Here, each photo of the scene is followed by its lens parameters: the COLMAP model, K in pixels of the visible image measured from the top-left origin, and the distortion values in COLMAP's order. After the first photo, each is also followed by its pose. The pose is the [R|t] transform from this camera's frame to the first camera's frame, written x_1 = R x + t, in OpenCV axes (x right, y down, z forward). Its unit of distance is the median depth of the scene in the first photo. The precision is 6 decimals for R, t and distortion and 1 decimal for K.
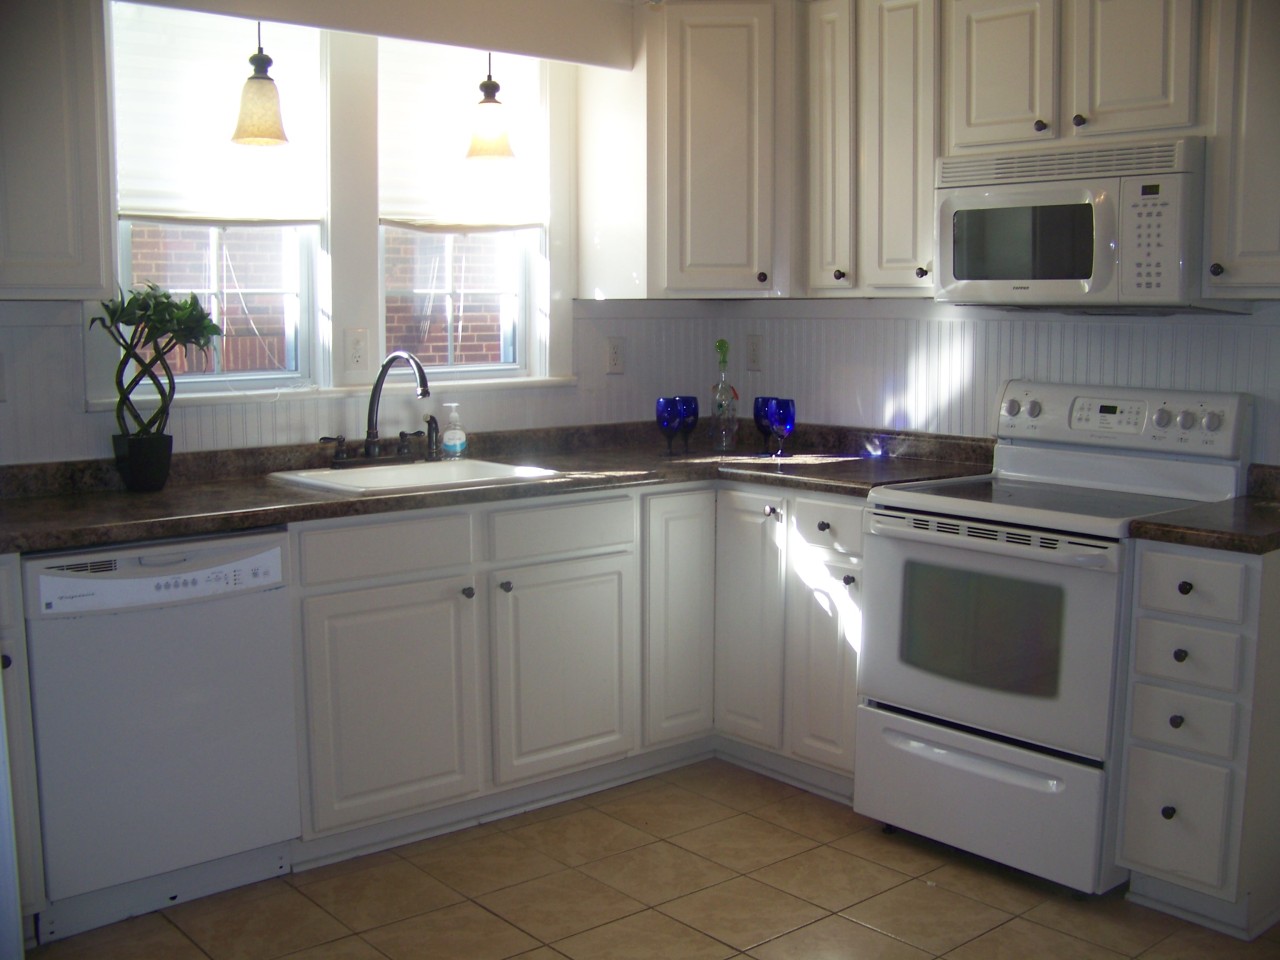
lens RADIAL K [[1361.4, 0, 657.9], [0, 1361.4, 477.7], [0, 0, 1]] dist [-0.251419, 0.308168]
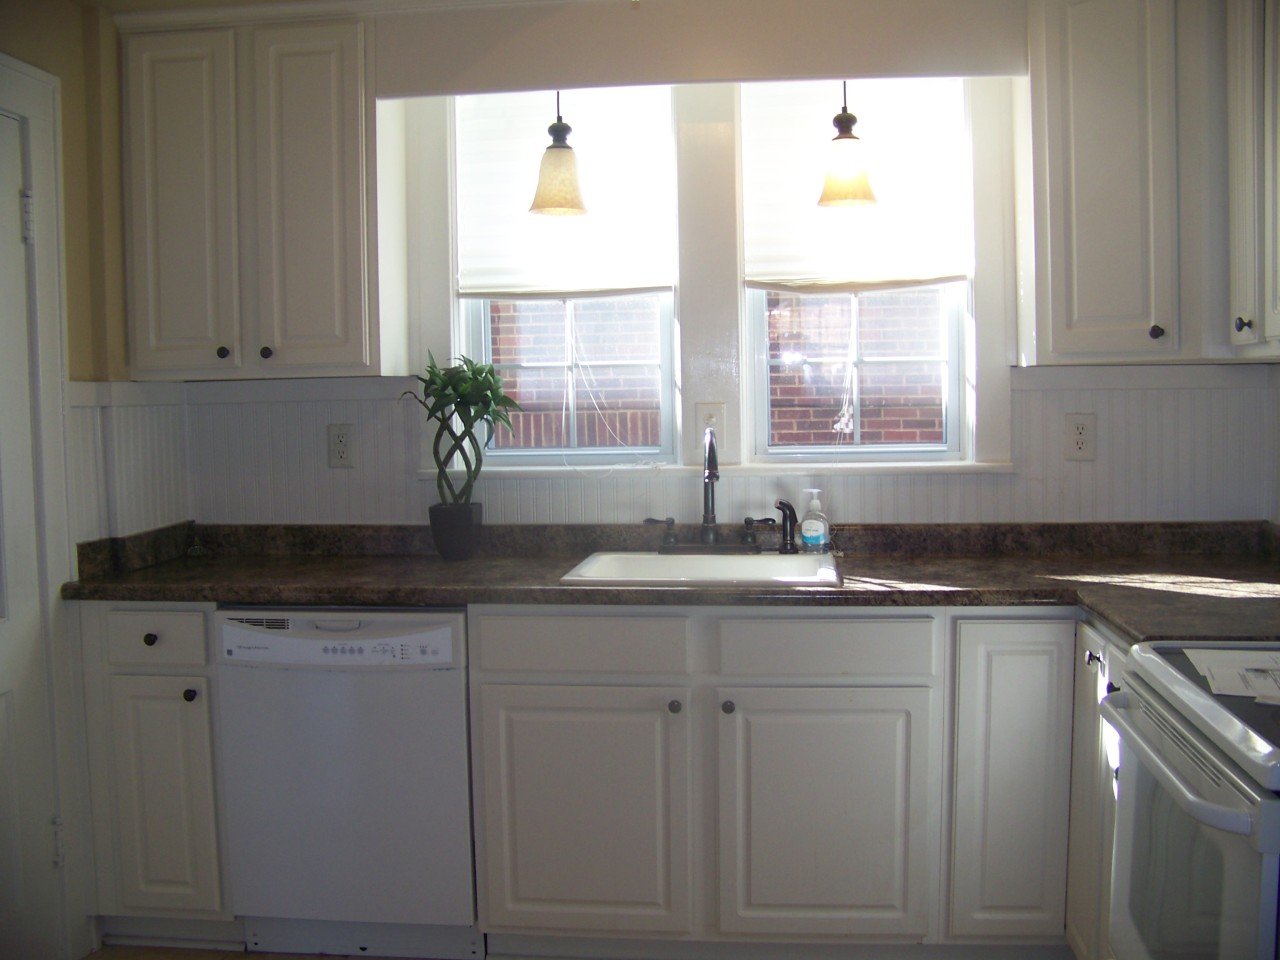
lens RADIAL K [[1361.4, 0, 657.9], [0, 1361.4, 477.7], [0, 0, 1]] dist [-0.251419, 0.308168]
pose [[0.676387, 0.037919, -0.735569, 0.464462], [-0.072473, 0.997254, -0.015233, -0.045937], [0.732972, 0.063612, 0.677278, 0.371164]]
